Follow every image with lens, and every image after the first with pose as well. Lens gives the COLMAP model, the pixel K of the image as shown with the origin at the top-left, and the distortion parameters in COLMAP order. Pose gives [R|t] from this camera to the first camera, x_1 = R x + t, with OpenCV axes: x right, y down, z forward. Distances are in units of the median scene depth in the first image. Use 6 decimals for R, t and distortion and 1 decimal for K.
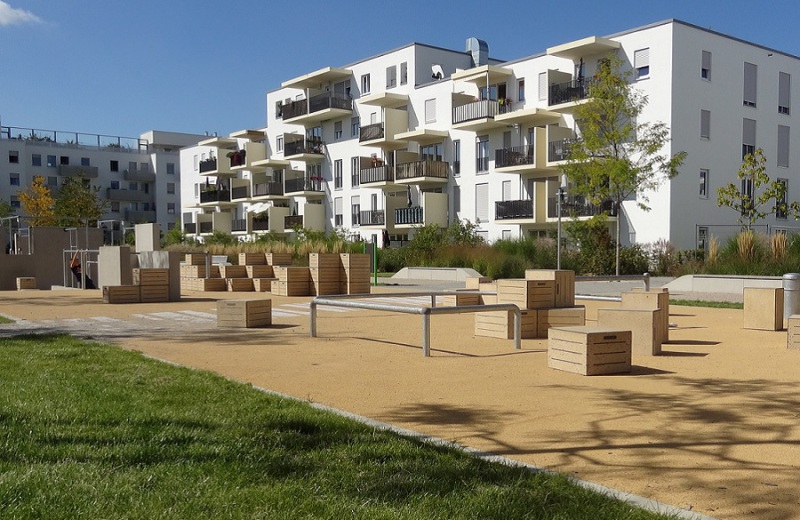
lens RADIAL K [[827.4, 0, 526.0], [0, 827.4, 292.1], [0, 0, 1]] dist [0.004918, 0.008253]
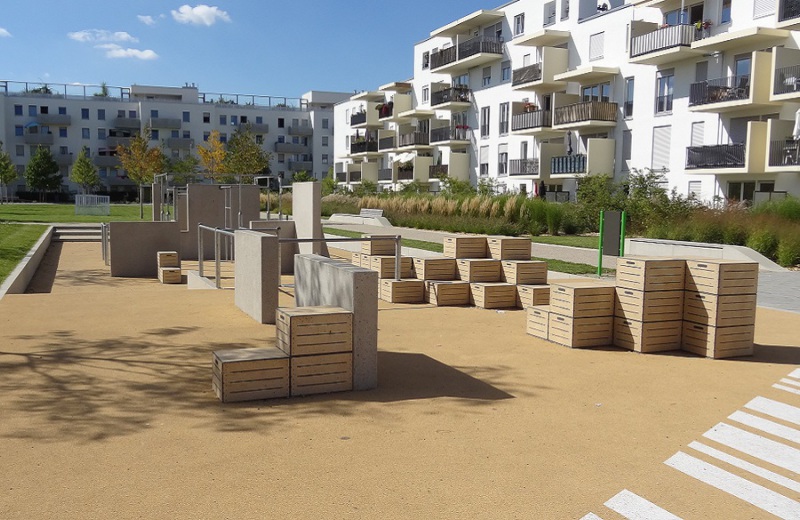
lens RADIAL K [[724.0, 0, 352.1], [0, 724.0, 268.7], [0, 0, 1]] dist [-0.008609, 0.008861]
pose [[0.934472, 0.041709, -0.353586, -0.061452], [-0.022771, 0.998083, 0.057555, -0.014573], [0.355308, -0.045732, 0.933630, 0.133551]]
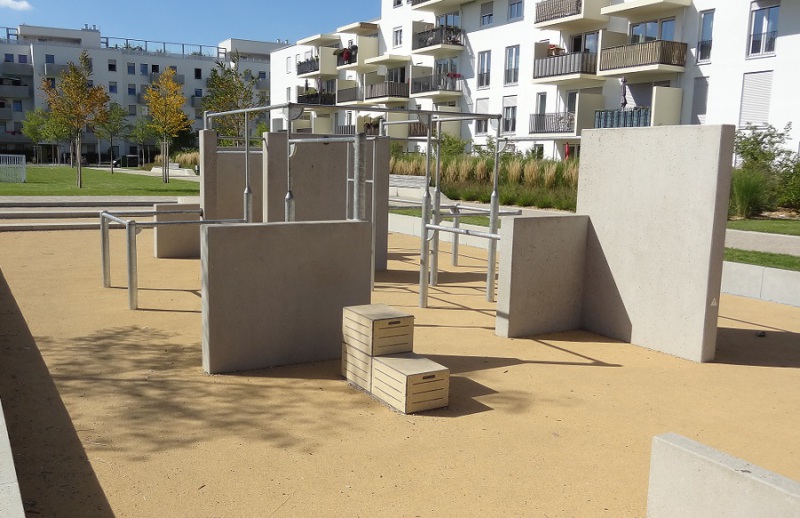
lens RADIAL K [[724.0, 0, 352.1], [0, 724.0, 267.7], [0, 0, 1]] dist [-0.008609, 0.008861]
pose [[0.975765, 0.045052, -0.214134, -0.183016], [-0.022751, 0.994160, 0.105491, -0.018949], [0.217636, -0.098063, 0.971091, 0.246301]]
